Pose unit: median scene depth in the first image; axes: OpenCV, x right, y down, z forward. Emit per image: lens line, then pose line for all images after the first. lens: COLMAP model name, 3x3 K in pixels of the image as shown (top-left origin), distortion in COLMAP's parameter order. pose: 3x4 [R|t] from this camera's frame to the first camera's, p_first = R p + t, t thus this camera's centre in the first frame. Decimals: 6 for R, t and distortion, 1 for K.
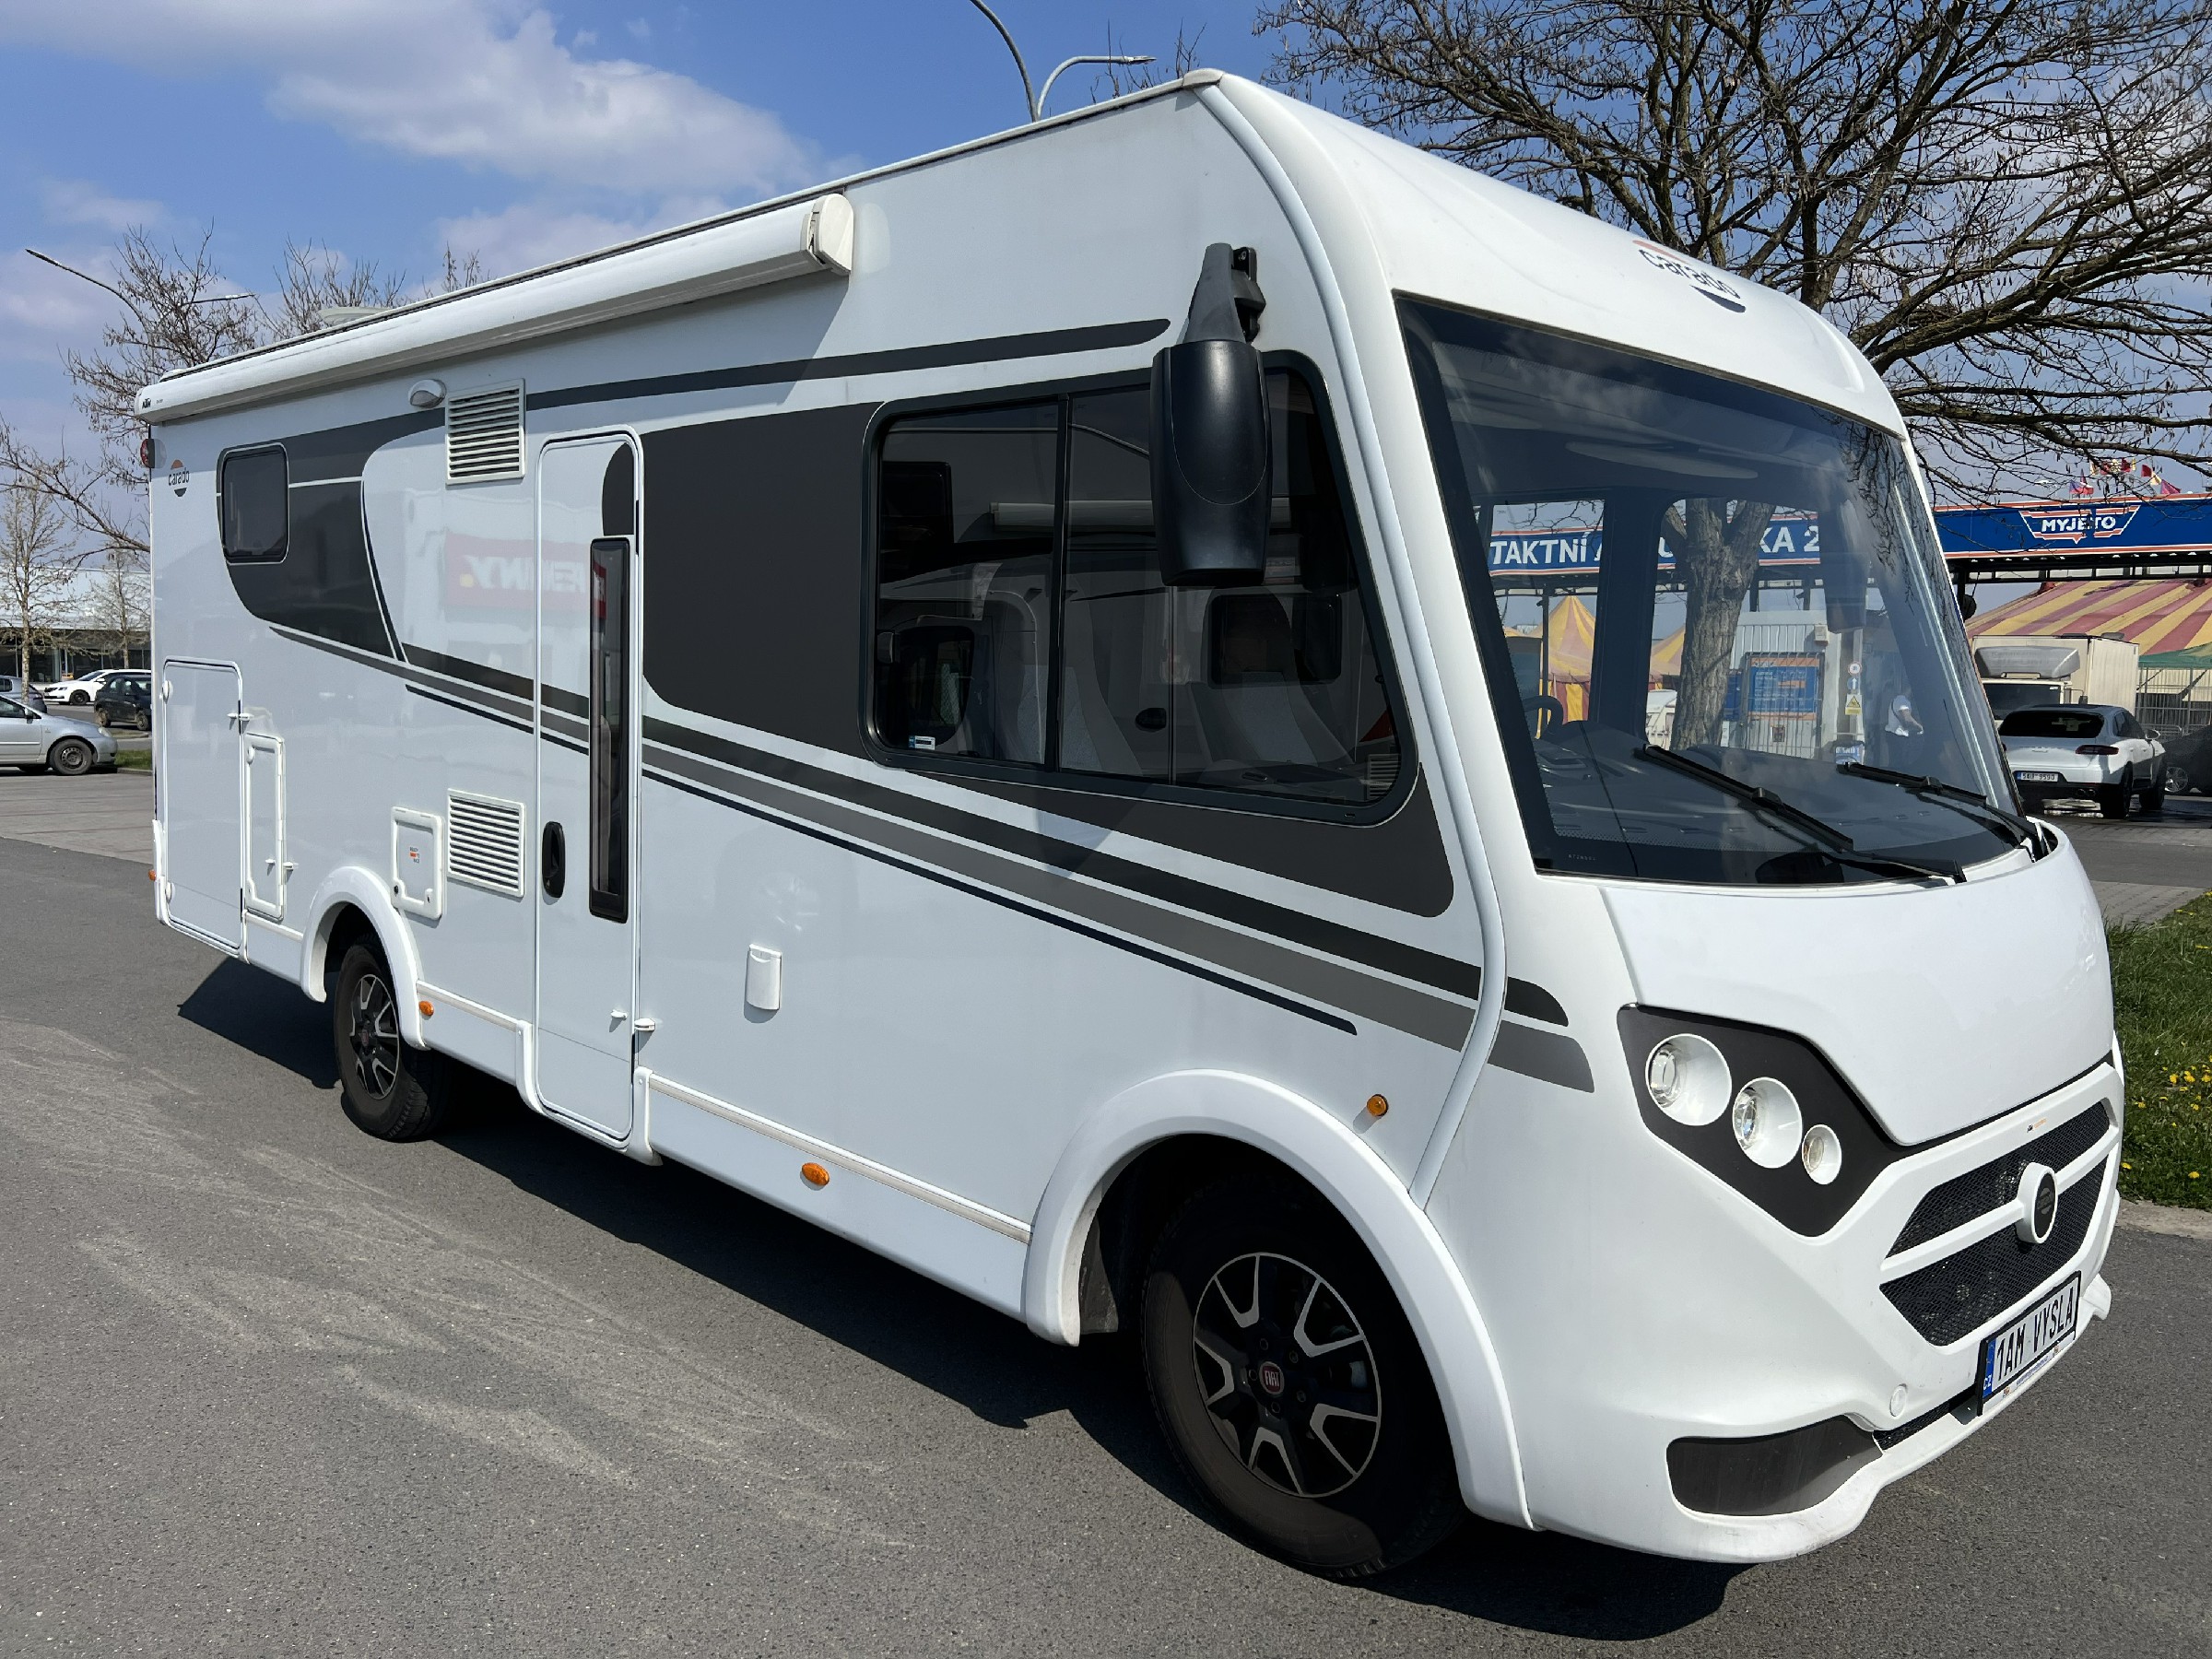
lens RADIAL K [[1674.0, 0, 1052.8], [0, 1674.0, 825.5], [0, 0, 1]] dist [0.051135, -0.053527]
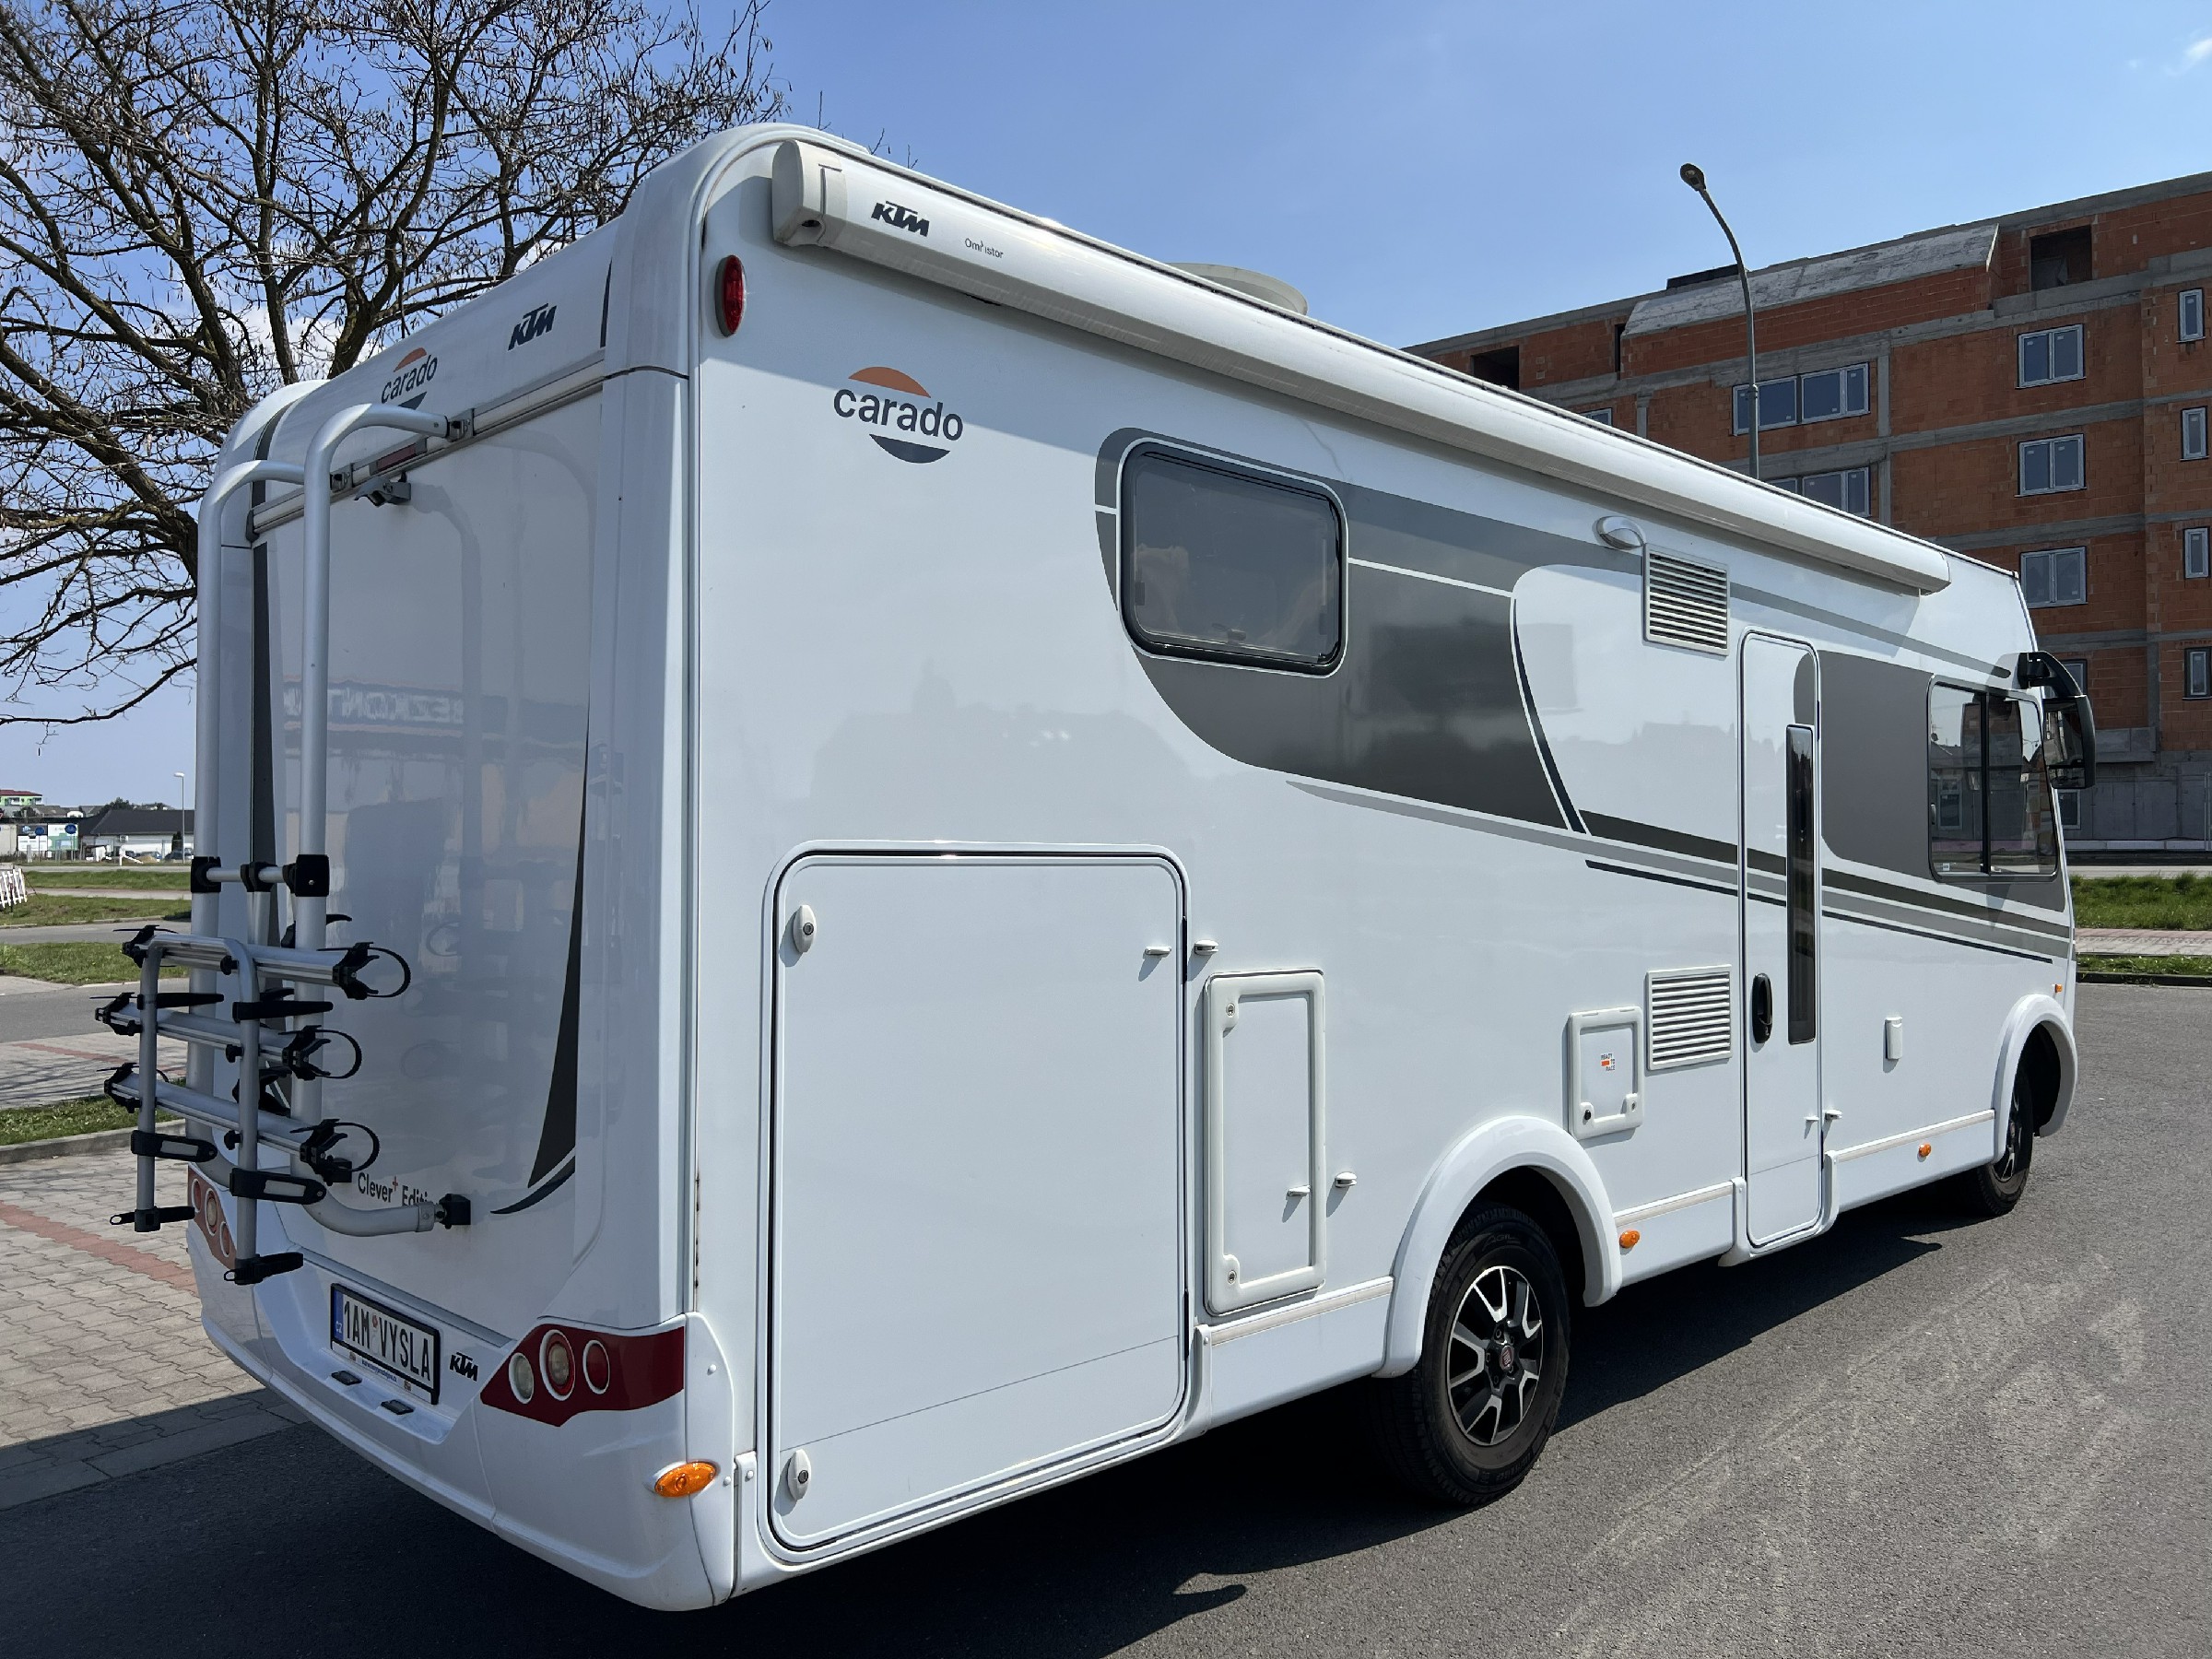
lens RADIAL K [[1674.0, 0, 1093.3], [0, 1674.0, 809.1], [0, 0, 1]] dist [0.051135, -0.053527]
pose [[-0.018244, -0.004182, 0.999825, -1.433958], [0.098686, 0.995101, 0.005963, -0.163255], [-0.994951, 0.098777, -0.017742, 1.490326]]
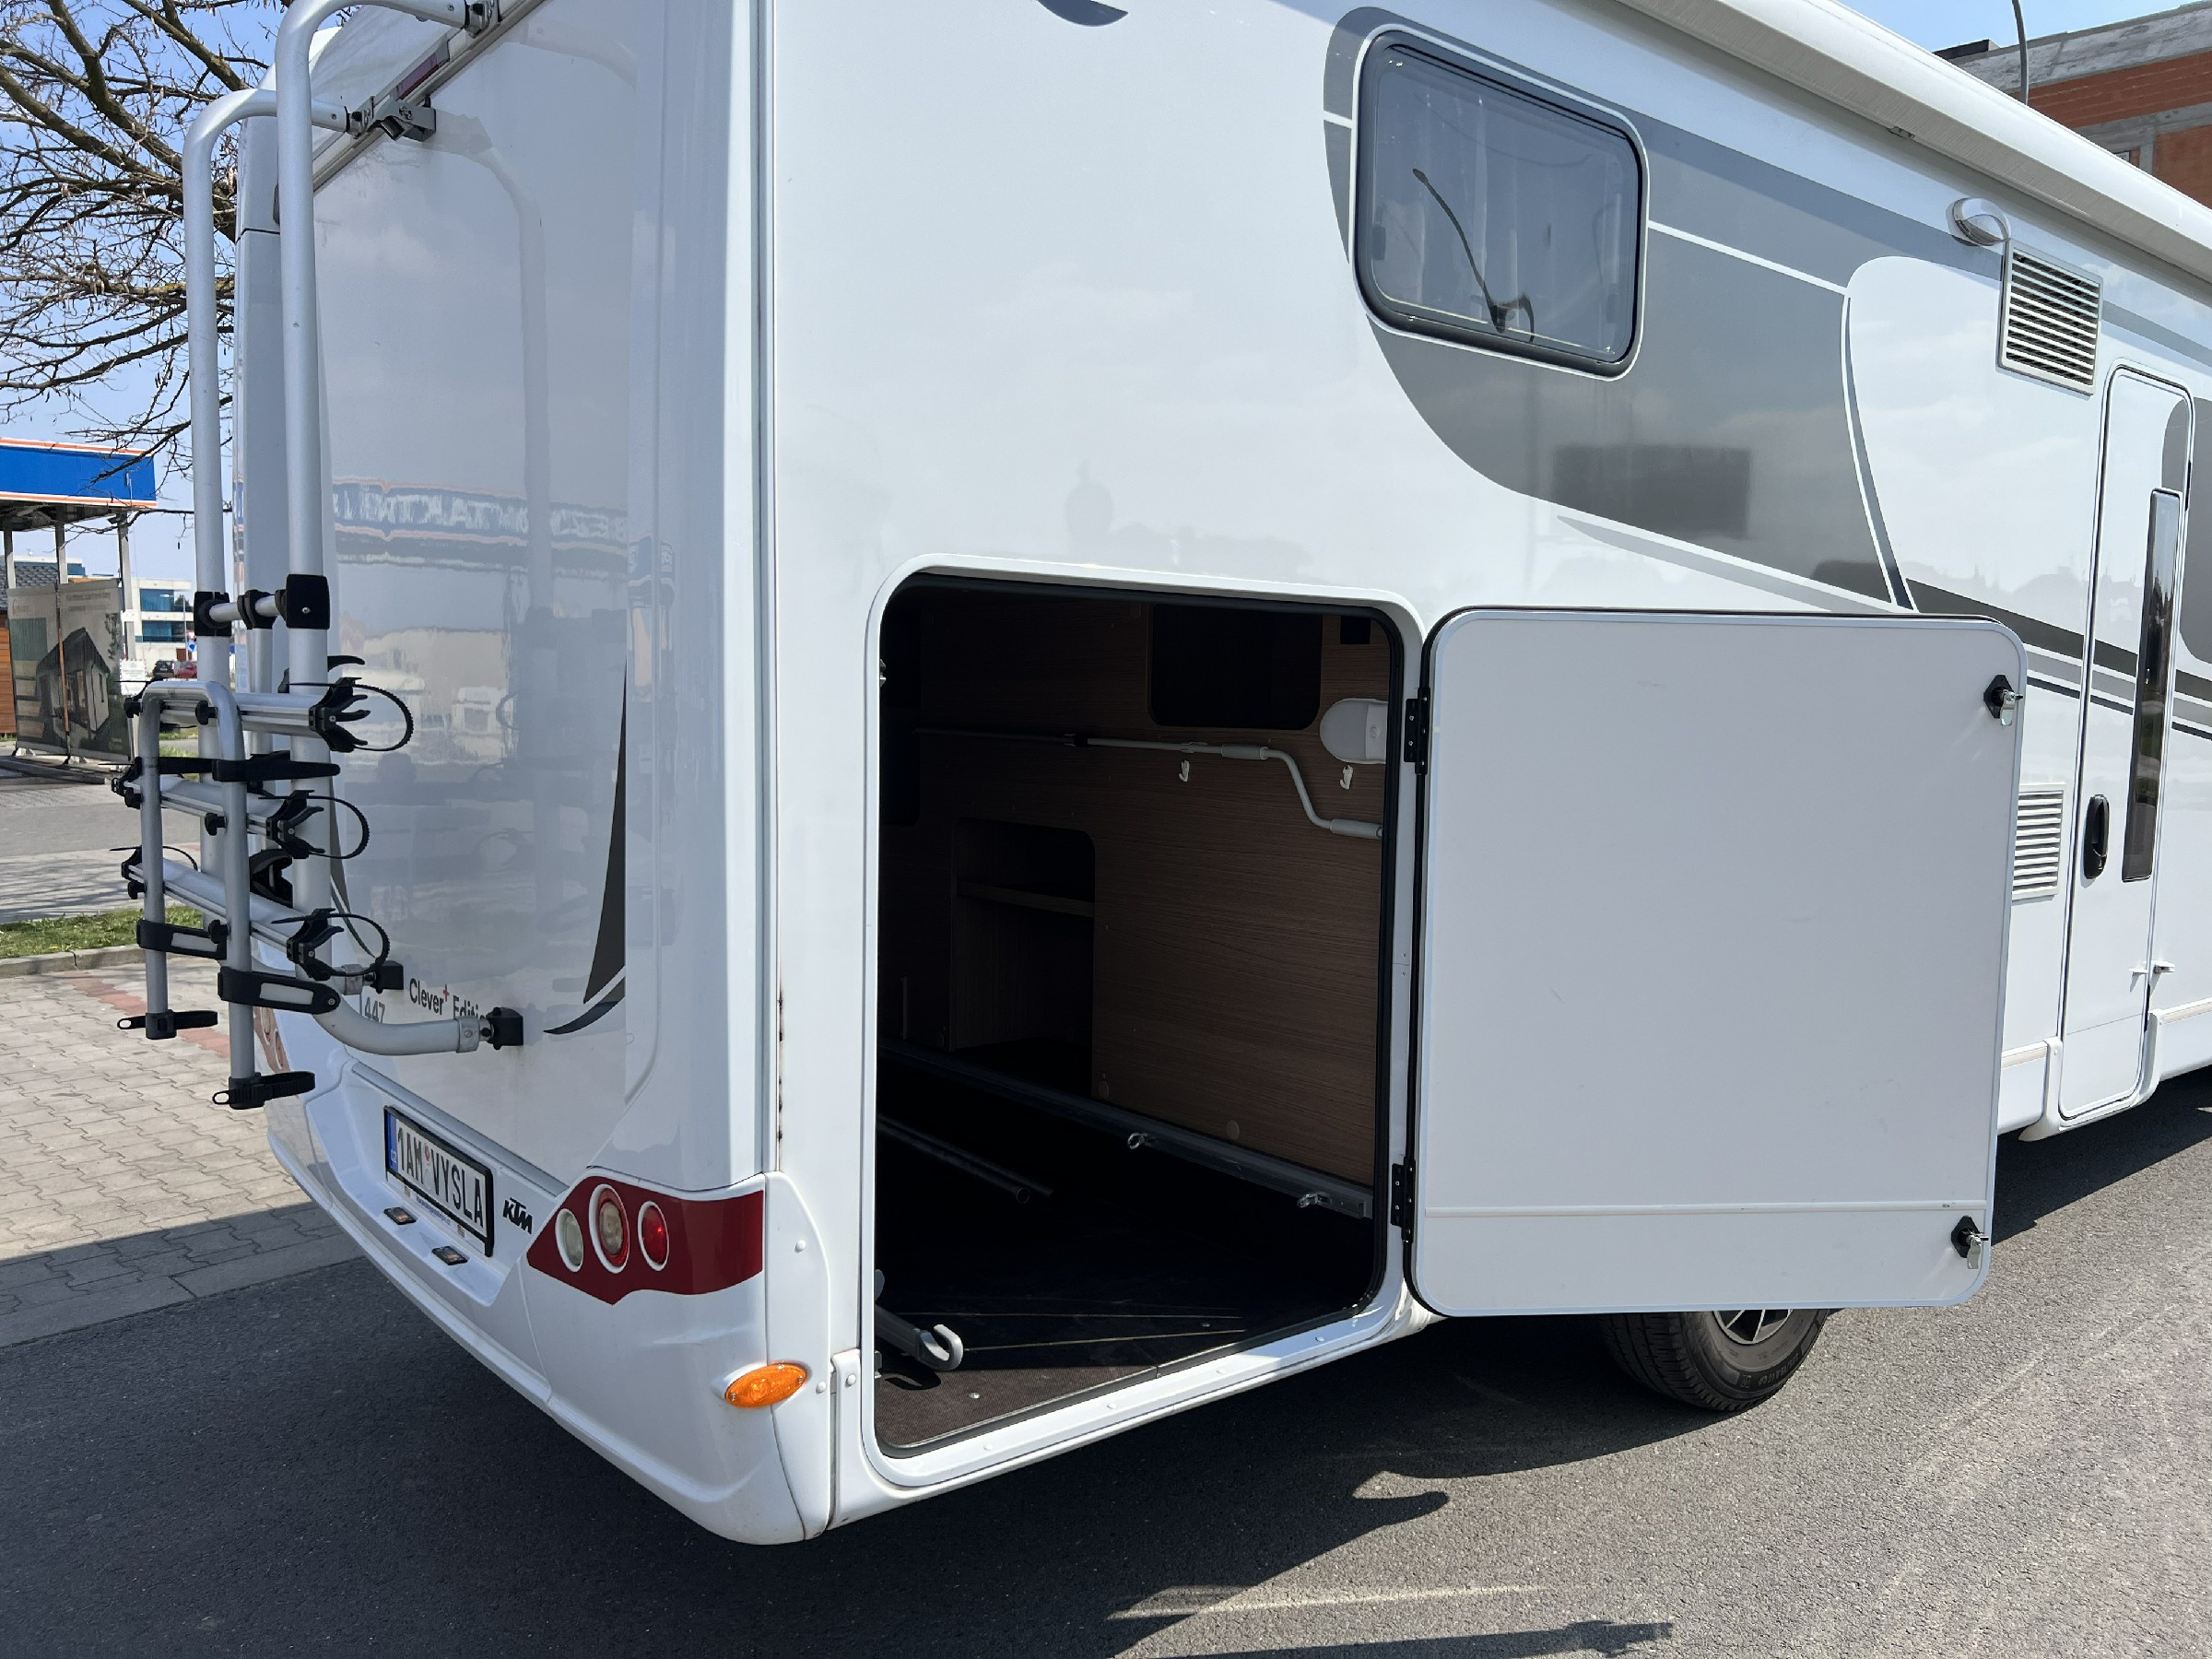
lens RADIAL K [[1674.0, 0, 1105.2], [0, 1674.0, 840.1], [0, 0, 1]] dist [0.051135, -0.053527]
pose [[0.067530, -0.118859, 0.990612, -1.272030], [0.085139, 0.989943, 0.112975, -0.129184], [-0.994078, 0.076711, 0.076971, 1.508445]]
